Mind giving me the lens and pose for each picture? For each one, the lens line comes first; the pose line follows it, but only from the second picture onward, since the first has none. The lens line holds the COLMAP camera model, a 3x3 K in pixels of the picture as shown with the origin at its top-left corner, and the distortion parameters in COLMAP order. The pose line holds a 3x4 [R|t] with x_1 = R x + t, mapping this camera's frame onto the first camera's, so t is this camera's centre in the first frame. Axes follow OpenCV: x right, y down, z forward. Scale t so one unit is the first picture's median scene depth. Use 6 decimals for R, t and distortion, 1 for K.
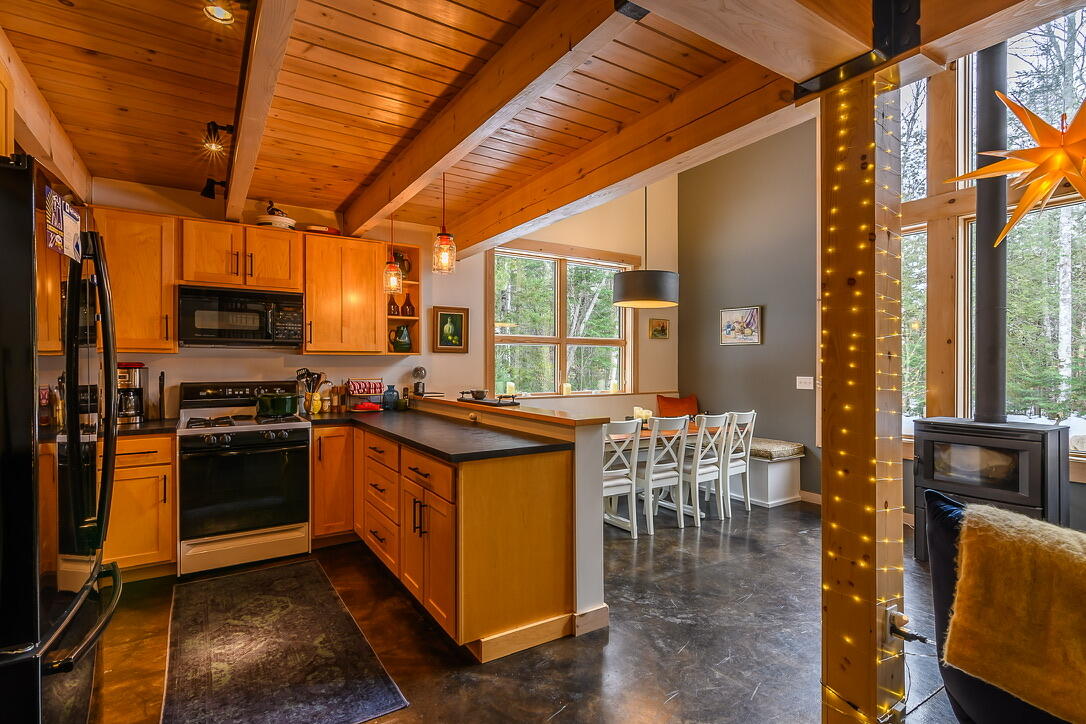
lens RADIAL K [[530.7, 0, 539.6], [0, 530.7, 362.6], [0, 0, 1]] dist [-0.000761, -0.000358]
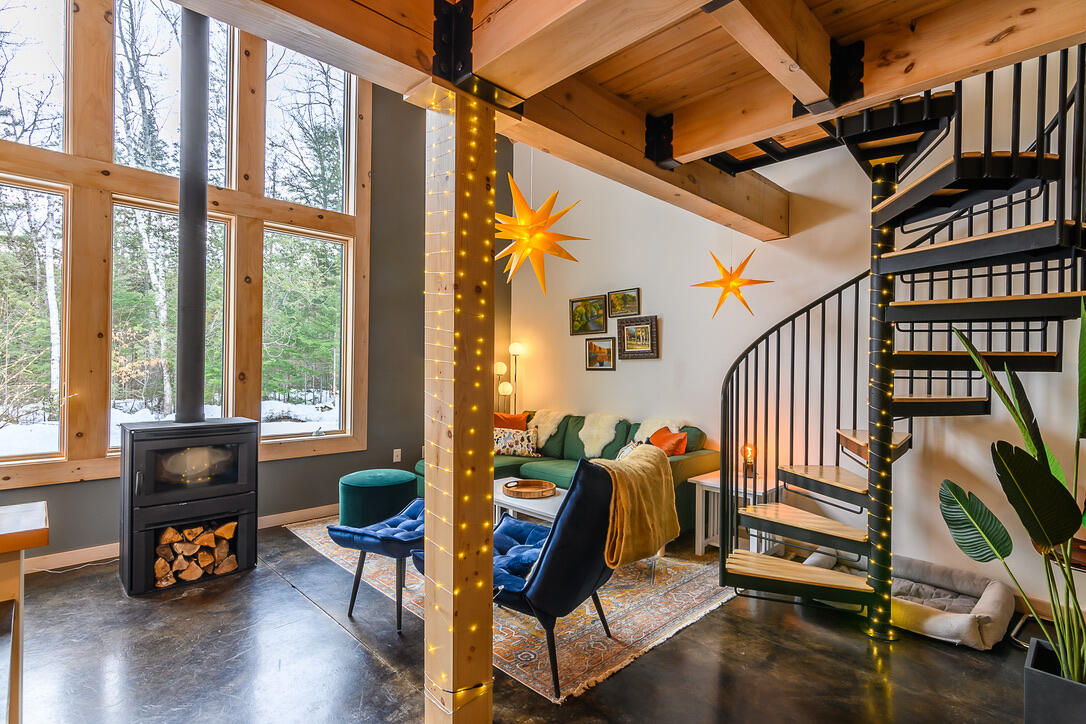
lens RADIAL K [[530.7, 0, 539.6], [0, 530.7, 362.6], [0, 0, 1]] dist [-0.000761, -0.000358]
pose [[-0.198930, 0.001506, 0.980013, -0.188193], [-0.013352, 0.999902, -0.004247, -0.001175], [-0.979923, -0.013930, -0.198891, 0.426897]]
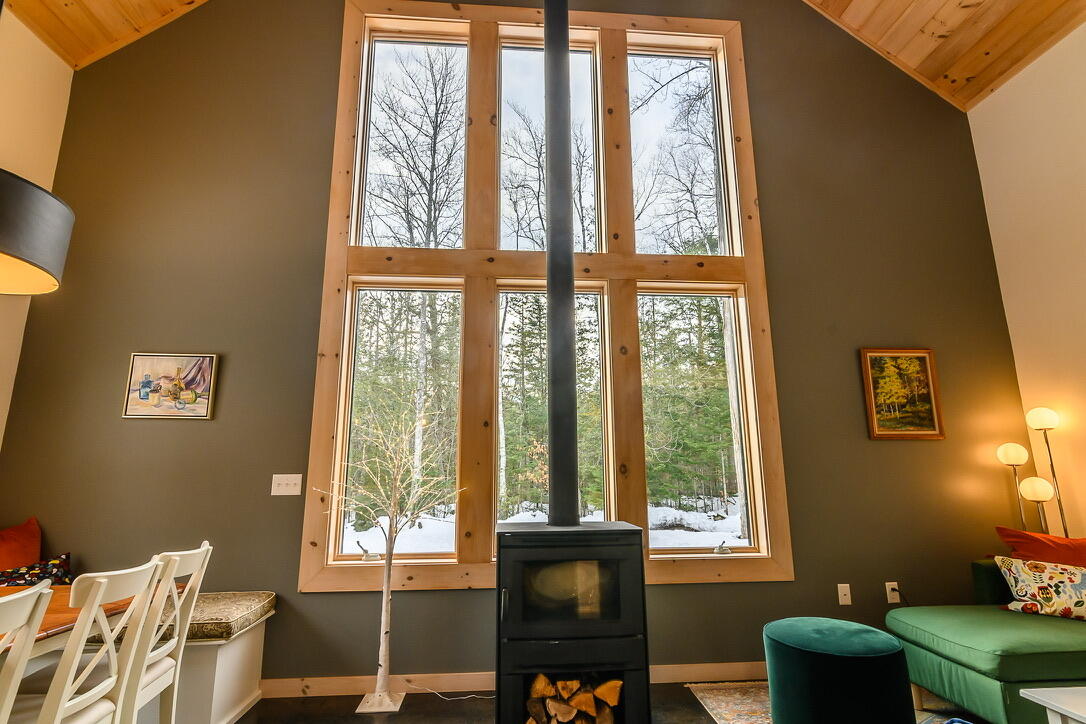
lens RADIAL K [[530.7, 0, 539.6], [0, 530.7, 362.6], [0, 0, 1]] dist [-0.000761, -0.000358]
pose [[0.471469, 0.173699, 0.864607, 0.091949], [0.006378, 0.979713, -0.200302, 0.027084], [-0.881859, 0.099951, 0.460797, 0.495883]]
